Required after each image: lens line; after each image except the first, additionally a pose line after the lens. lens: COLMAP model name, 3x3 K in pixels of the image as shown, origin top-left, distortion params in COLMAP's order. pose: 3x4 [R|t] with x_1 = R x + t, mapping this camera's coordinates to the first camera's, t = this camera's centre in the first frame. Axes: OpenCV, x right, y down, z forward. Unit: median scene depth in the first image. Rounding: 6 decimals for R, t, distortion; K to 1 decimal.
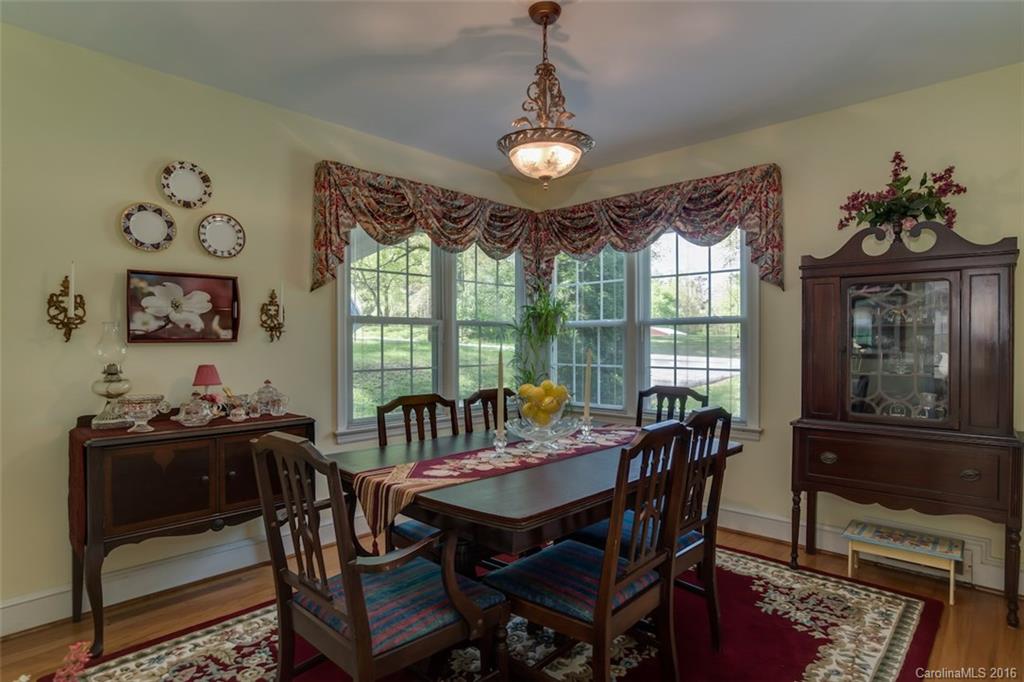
lens RADIAL K [[546.1, 0, 502.2], [0, 546.1, 335.7], [0, 0, 1]] dist [-0.053673, 0.014521]
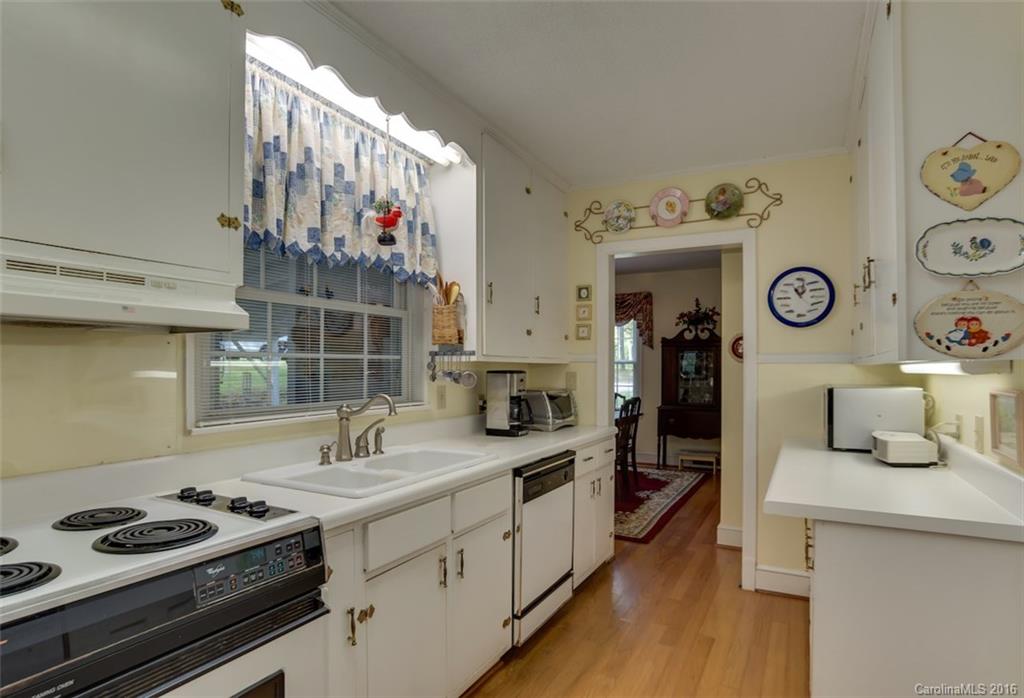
lens RADIAL K [[556.0, 0, 510.6], [0, 556.0, 356.0], [0, 0, 1]] dist [-0.074465, -0.000353]
pose [[0.962497, 0.006613, 0.271211, -0.752547], [-0.004366, 0.999951, -0.008887, -0.040630], [-0.271257, 0.007369, 0.962479, -1.179821]]
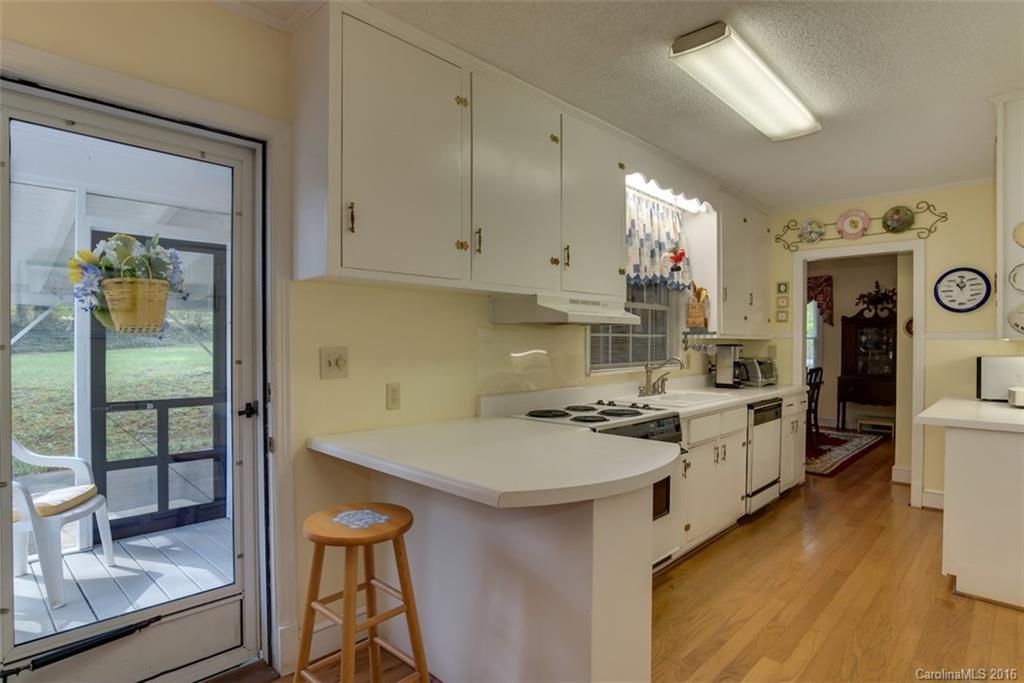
lens RADIAL K [[546.1, 0, 515.3], [0, 546.1, 344.5], [0, 0, 1]] dist [-0.053673, 0.014521]
pose [[0.999995, 0.001186, 0.003008, -1.101285], [-0.001235, 0.999867, 0.016286, -0.046080], [-0.002989, -0.016289, 0.999863, -1.709331]]
